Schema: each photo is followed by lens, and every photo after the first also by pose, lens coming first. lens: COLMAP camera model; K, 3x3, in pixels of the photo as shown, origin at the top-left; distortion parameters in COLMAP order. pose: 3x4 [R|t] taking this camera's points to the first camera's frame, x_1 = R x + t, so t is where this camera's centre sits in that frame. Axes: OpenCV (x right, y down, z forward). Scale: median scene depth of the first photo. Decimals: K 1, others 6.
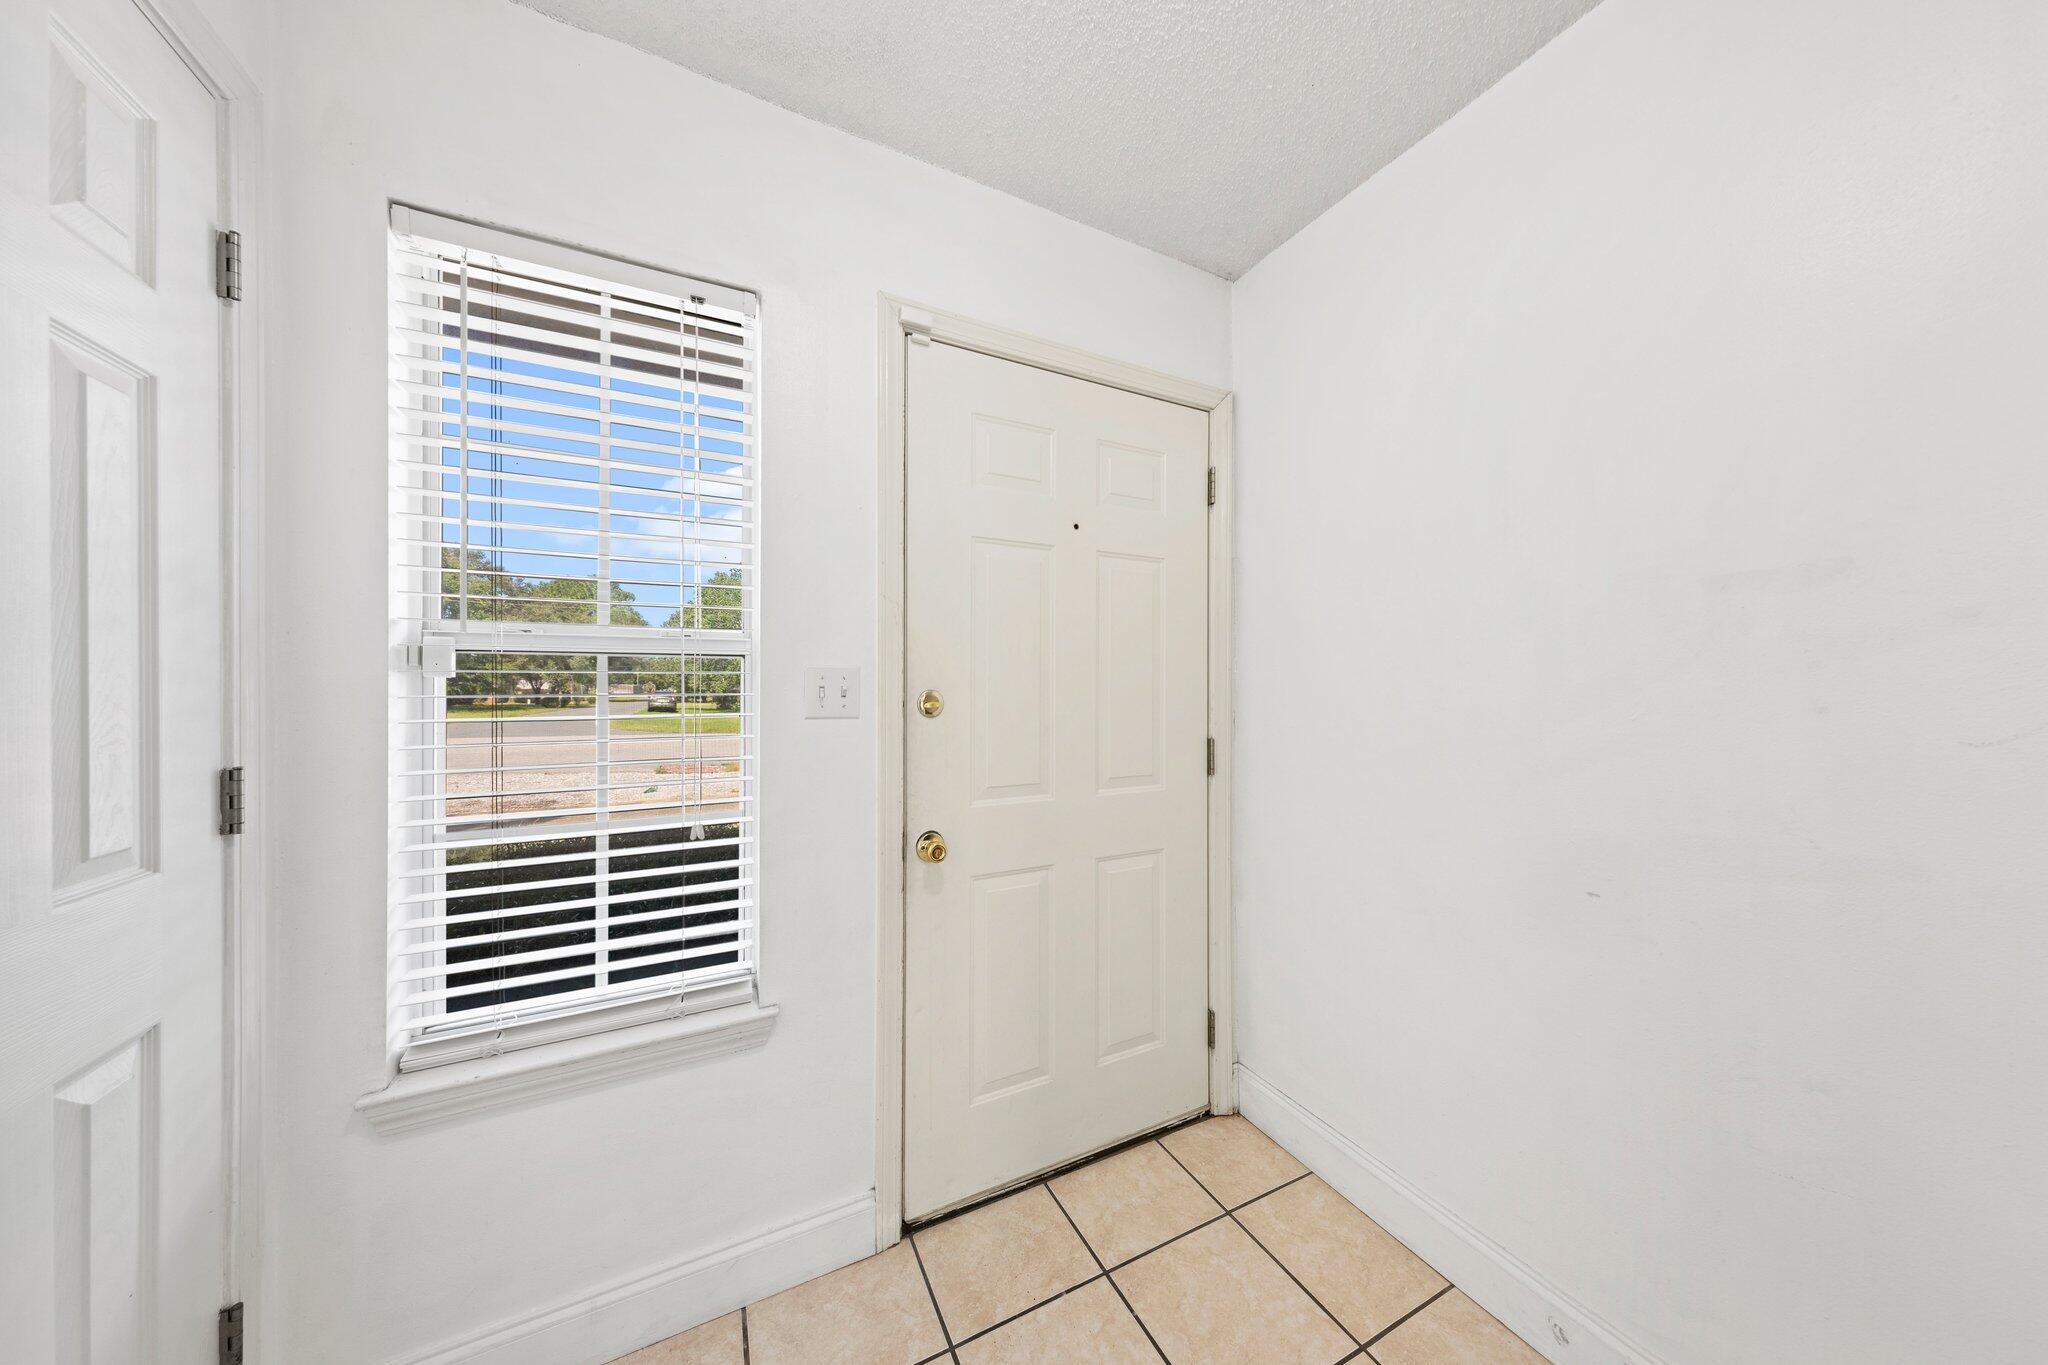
lens RADIAL K [[652.4, 0, 1039.1], [0, 652.4, 688.6], [0, 0, 1]] dist [0.000720, -0.000010]
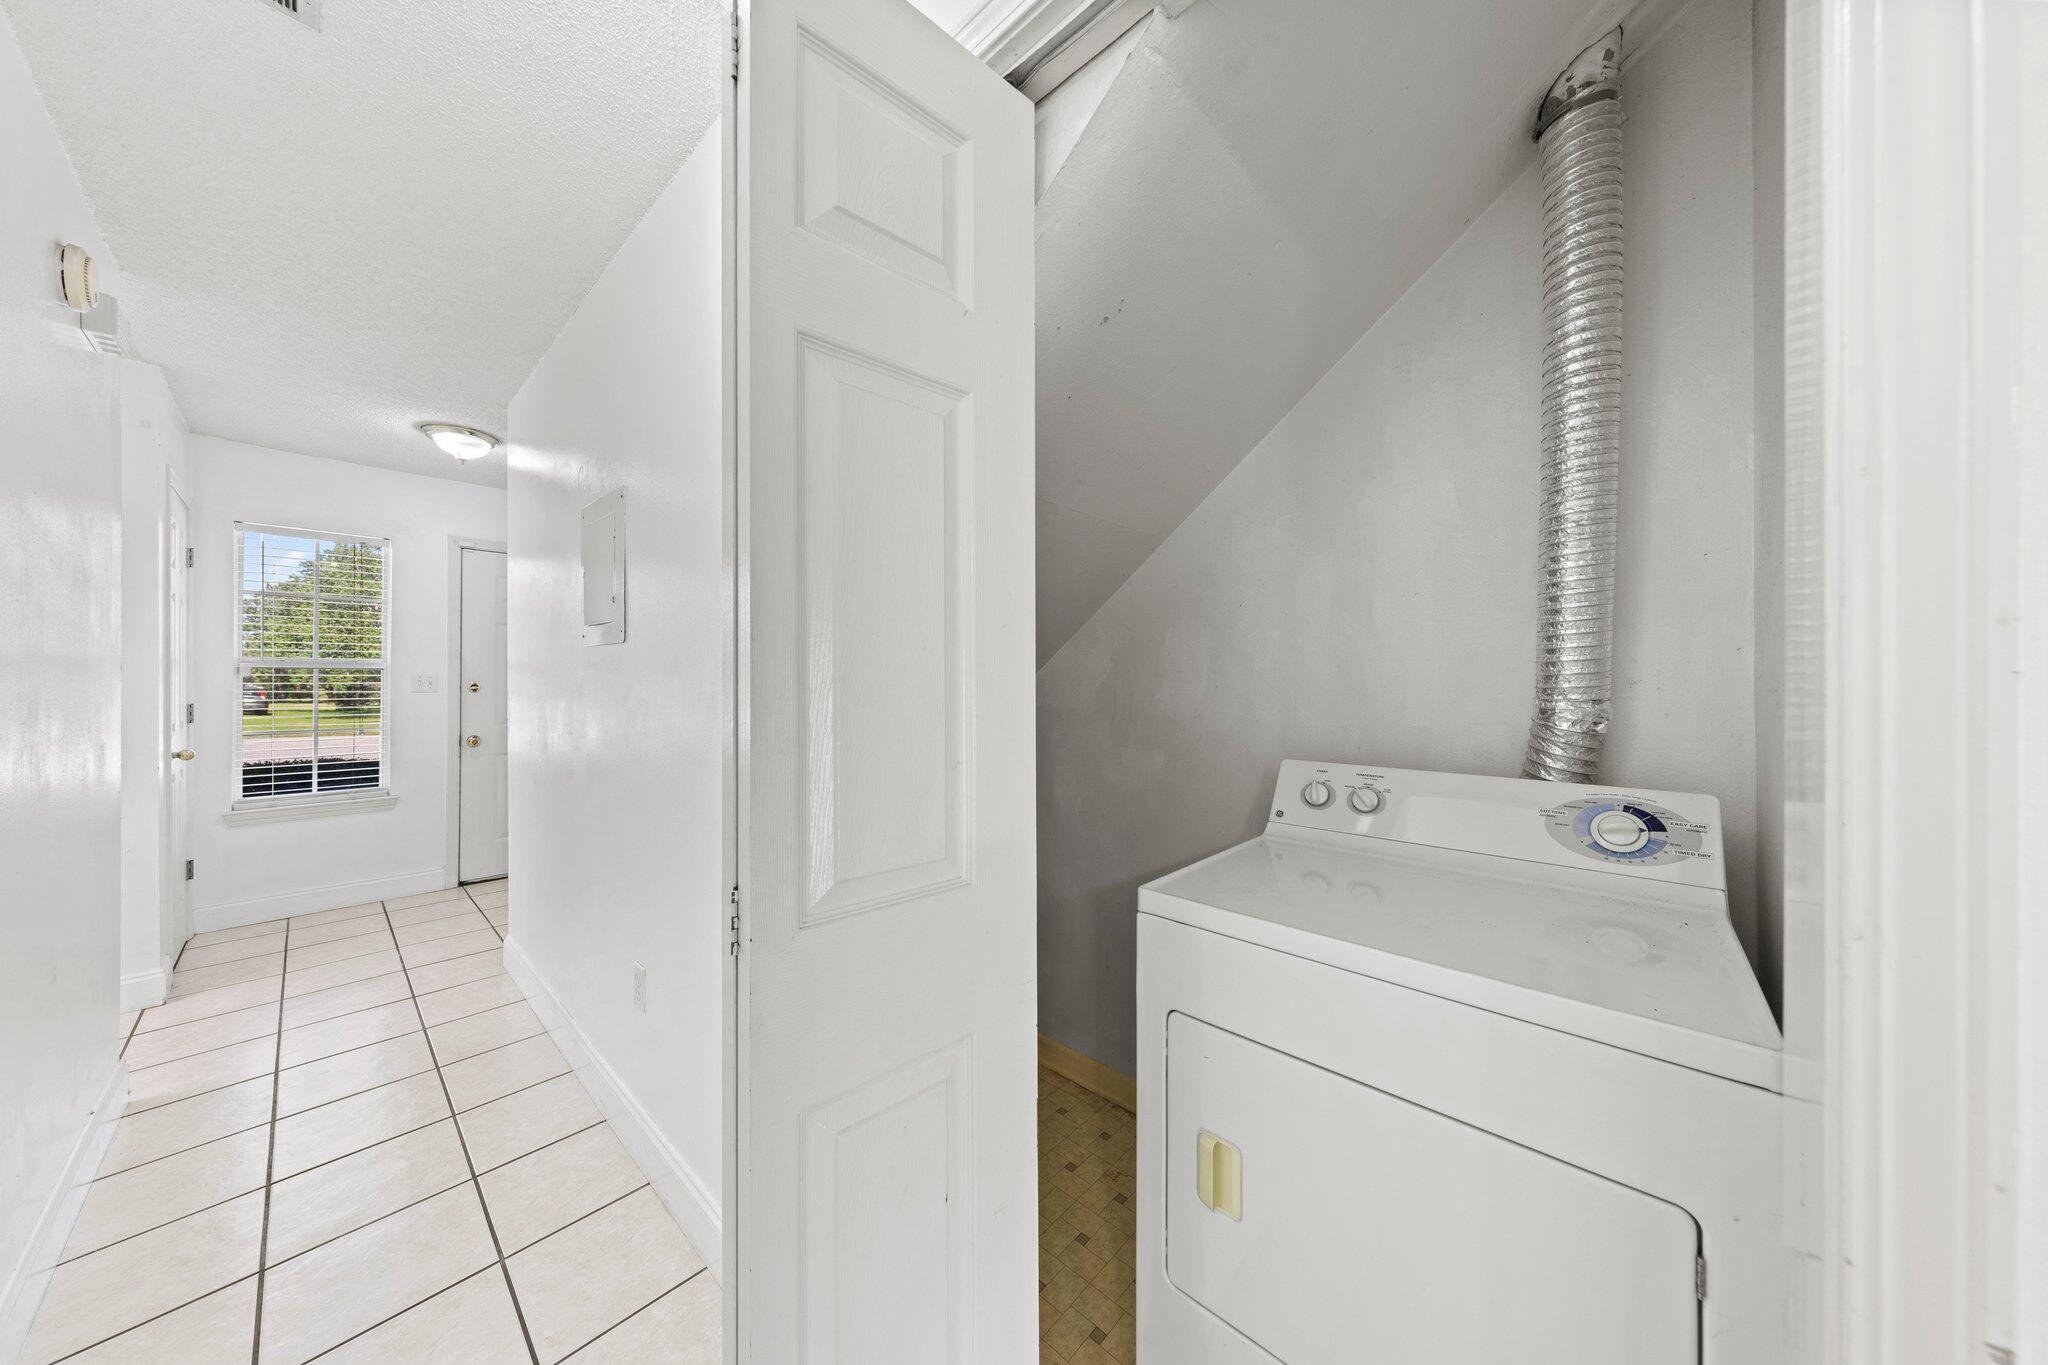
lens RADIAL K [[644.2, 0, 1024.0], [0, 644.2, 682.5], [0, 0, 1]] dist [0.000072, -0.000032]
pose [[0.936073, -0.000551, 0.351805, 1.071452], [0.002137, 0.999989, -0.004119, 0.021143], [-0.351799, 0.004607, 0.936064, -2.383241]]
